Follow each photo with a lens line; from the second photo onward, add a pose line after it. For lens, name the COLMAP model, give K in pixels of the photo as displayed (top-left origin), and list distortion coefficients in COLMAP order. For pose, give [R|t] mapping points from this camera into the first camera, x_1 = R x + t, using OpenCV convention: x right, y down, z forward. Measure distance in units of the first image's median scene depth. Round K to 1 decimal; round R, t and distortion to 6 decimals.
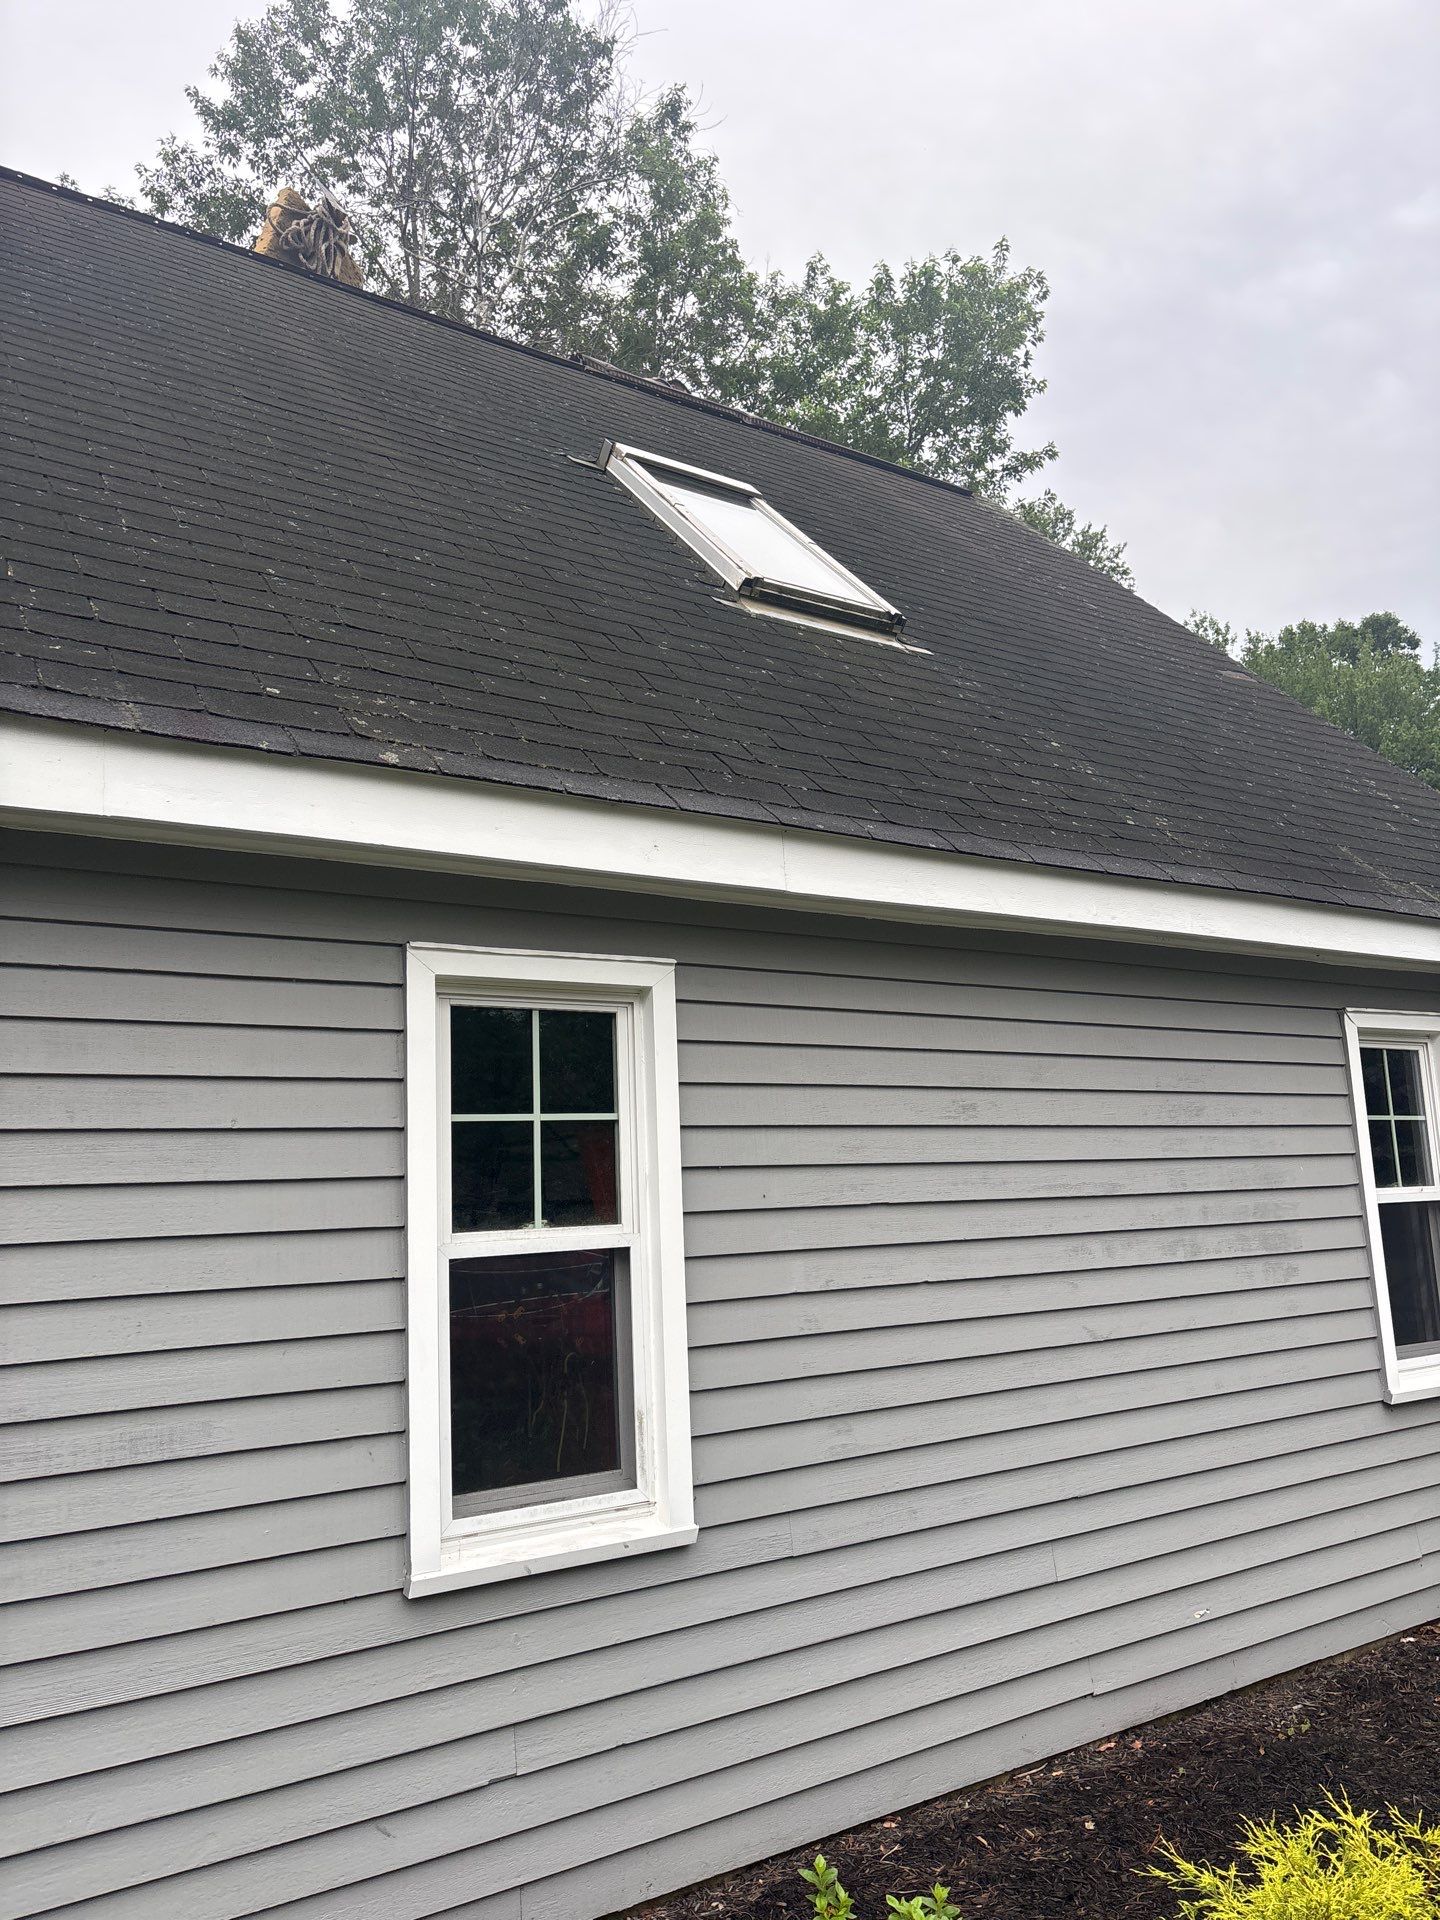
lens RADIAL K [[1448.3, 0, 735.7], [0, 1448.3, 953.9], [0, 0, 1]] dist [0.061357, -0.063490]
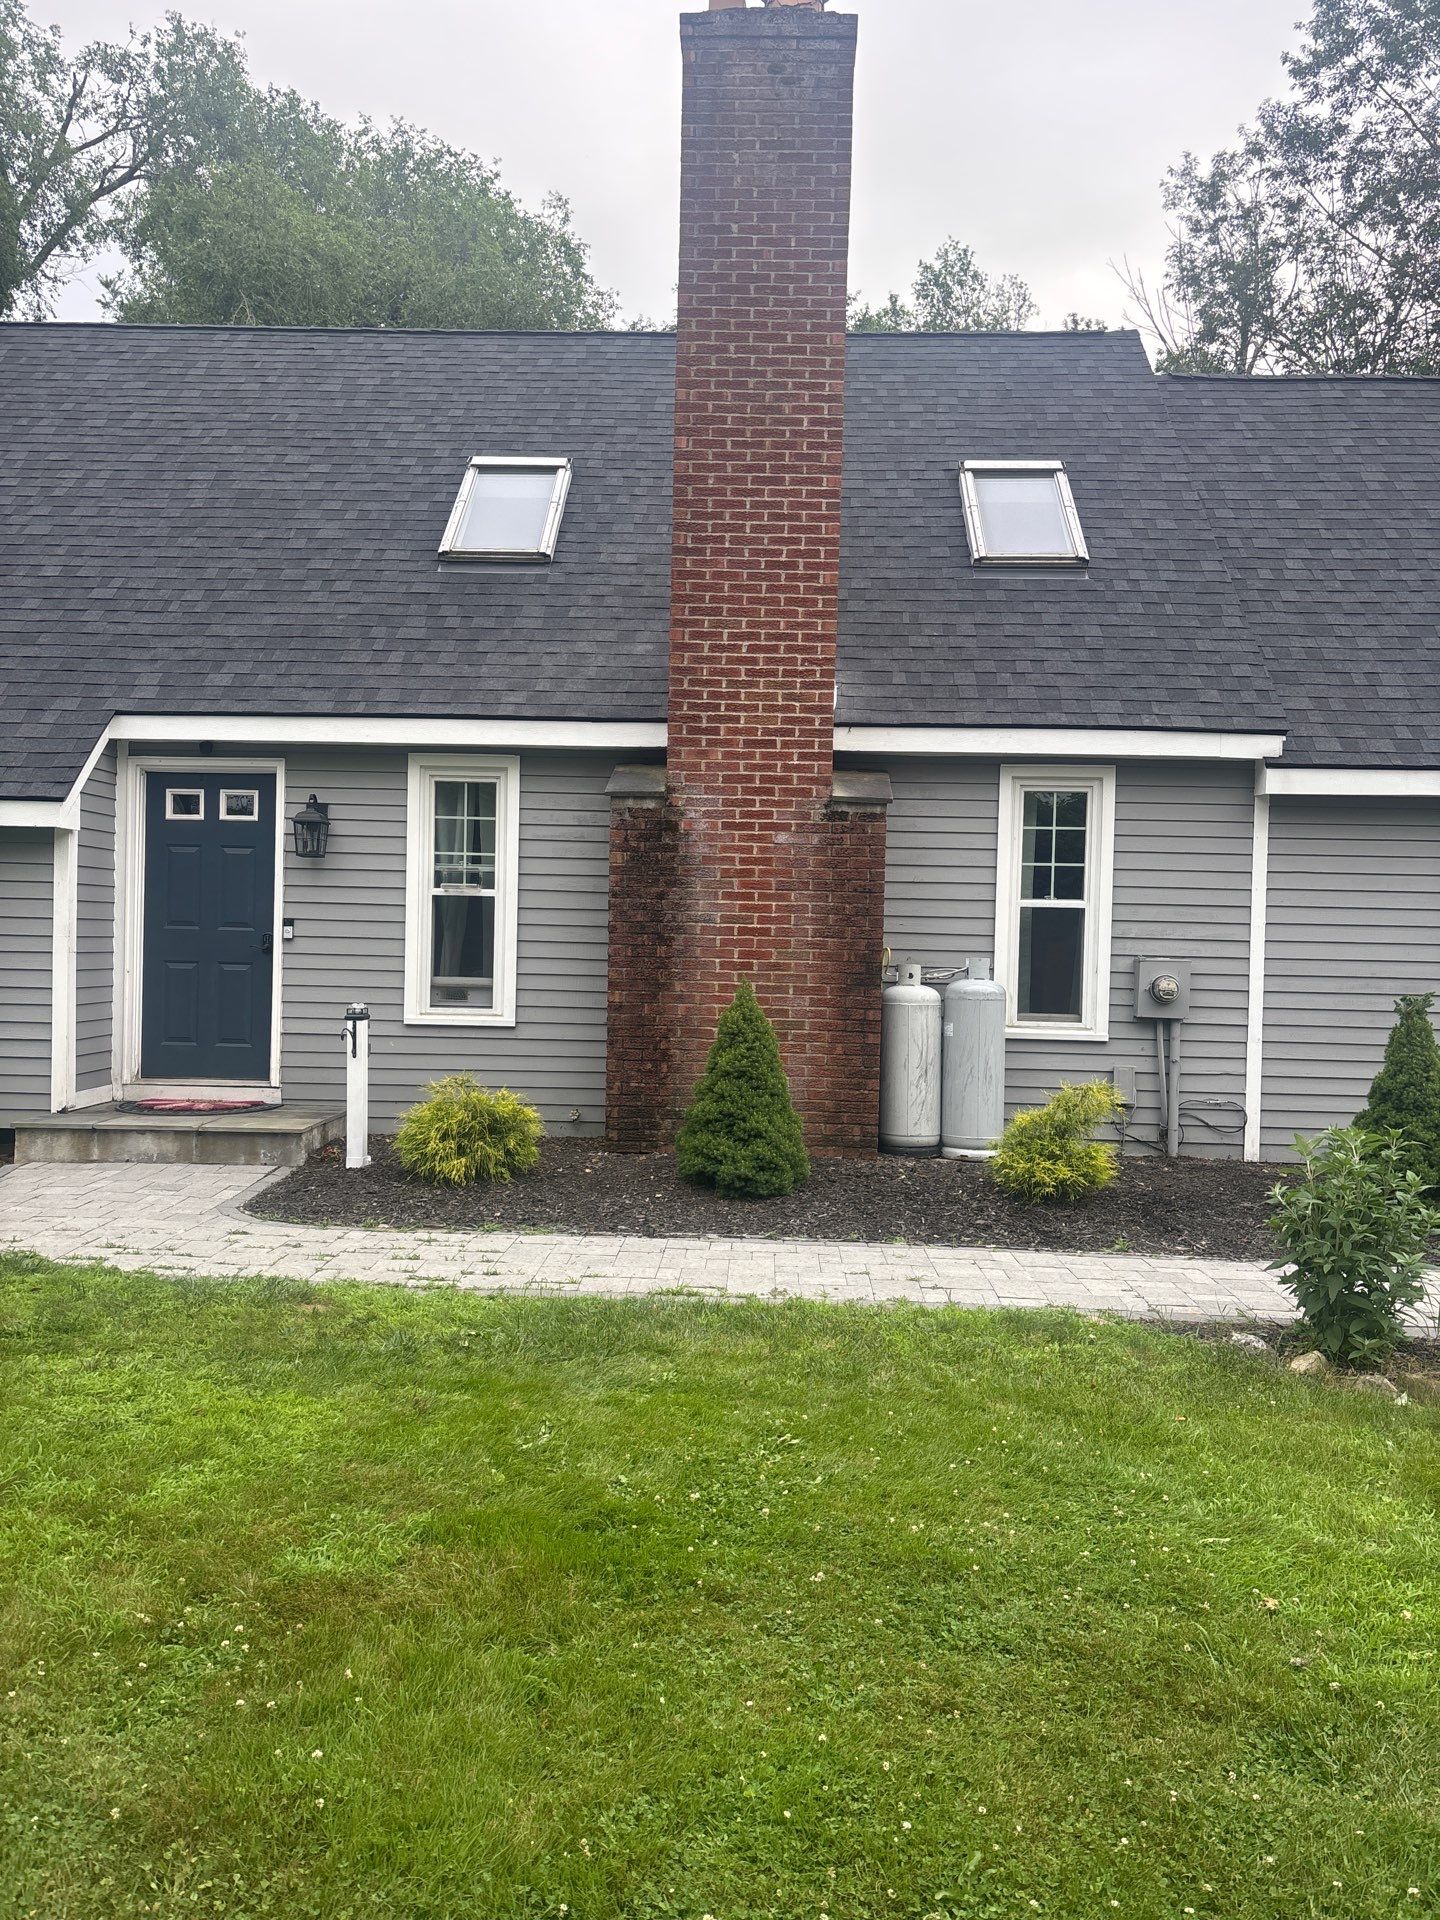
lens RADIAL K [[1448.3, 0, 718.0], [0, 1448.3, 969.0], [0, 0, 1]] dist [0.061357, -0.063490]
pose [[0.798232, 0.071096, -0.598140, 0.225374], [0.047012, 0.982628, 0.179536, -0.266207], [0.600513, -0.171431, 0.781022, -1.802107]]
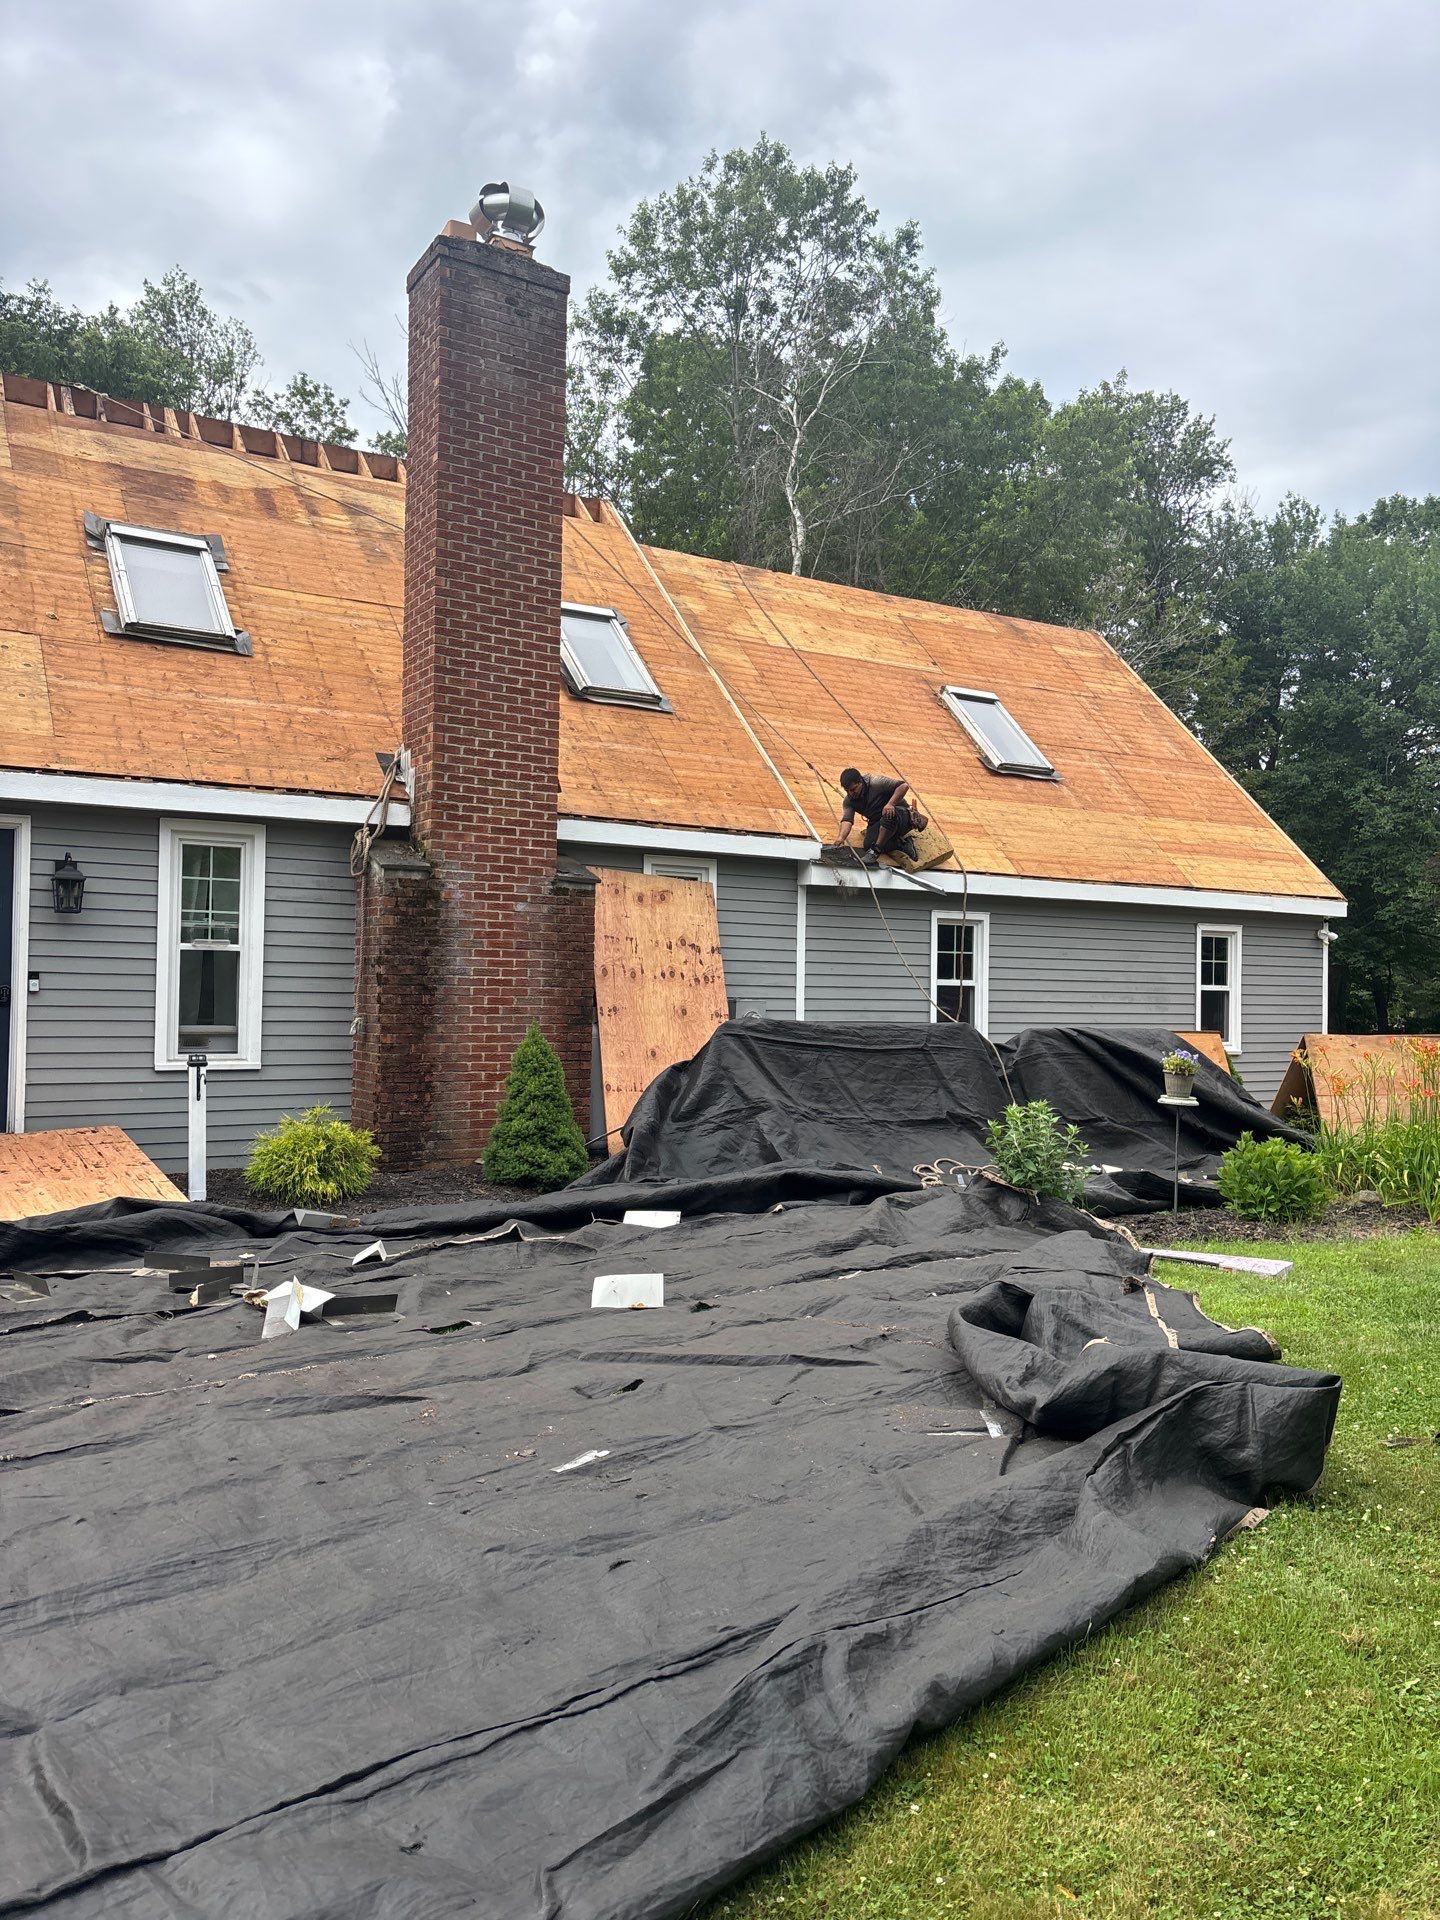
lens RADIAL K [[1448.3, 0, 730.7], [0, 1448.3, 970.9], [0, 0, 1]] dist [0.061357, -0.063490]
pose [[0.997006, 0.056585, -0.052690, -0.494390], [-0.047584, 0.986180, 0.158694, -0.401769], [0.060941, -0.155712, 0.985921, -2.715194]]
